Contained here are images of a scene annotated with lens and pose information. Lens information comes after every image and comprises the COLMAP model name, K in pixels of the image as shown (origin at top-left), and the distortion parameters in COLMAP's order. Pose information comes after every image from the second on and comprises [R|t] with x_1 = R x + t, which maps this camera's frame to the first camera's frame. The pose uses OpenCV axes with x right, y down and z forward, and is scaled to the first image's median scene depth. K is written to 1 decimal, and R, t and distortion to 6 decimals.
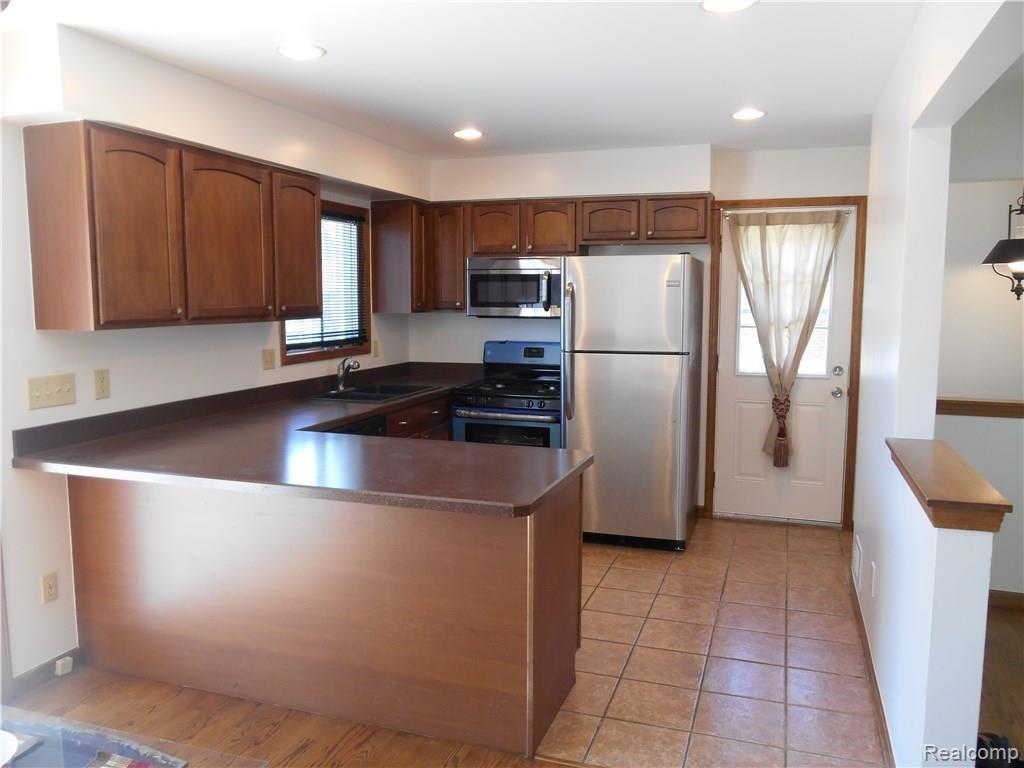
lens RADIAL K [[797.2, 0, 510.6], [0, 797.2, 376.5], [0, 0, 1]] dist [-0.023458, 0.017220]
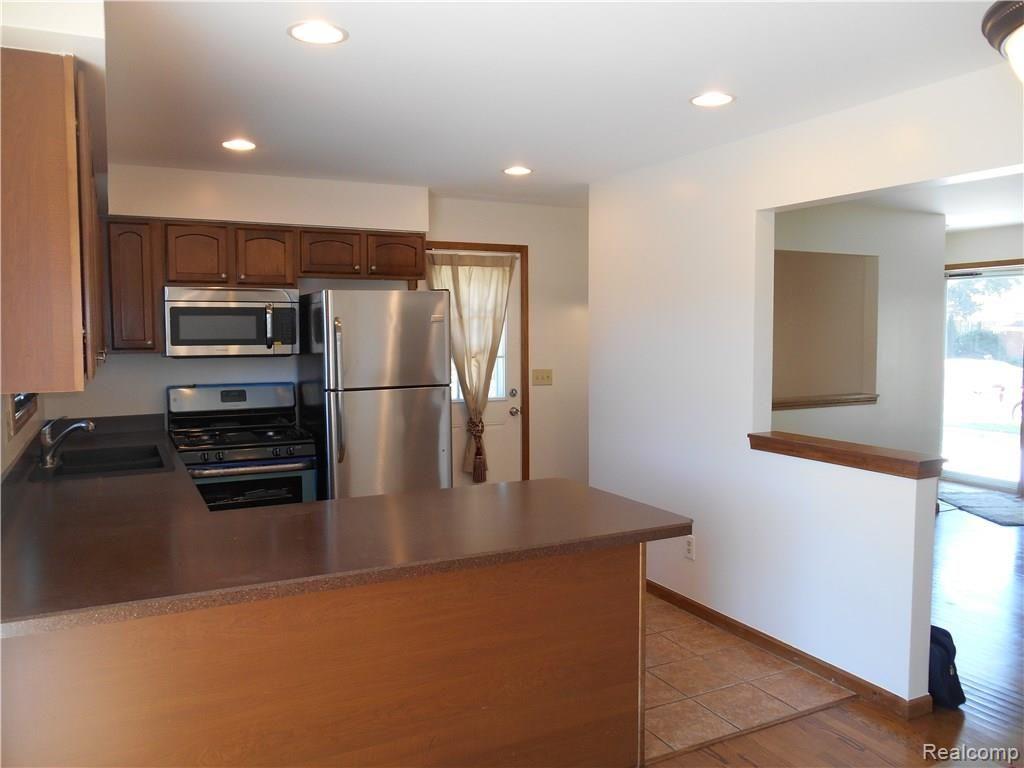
lens RADIAL K [[797.2, 0, 510.2], [0, 797.2, 378.6], [0, 0, 1]] dist [-0.023458, 0.017220]
pose [[0.693521, -0.051213, 0.718614, -0.470247], [0.079996, 0.996776, -0.006166, -0.023230], [-0.715981, 0.061762, 0.695382, 0.205033]]
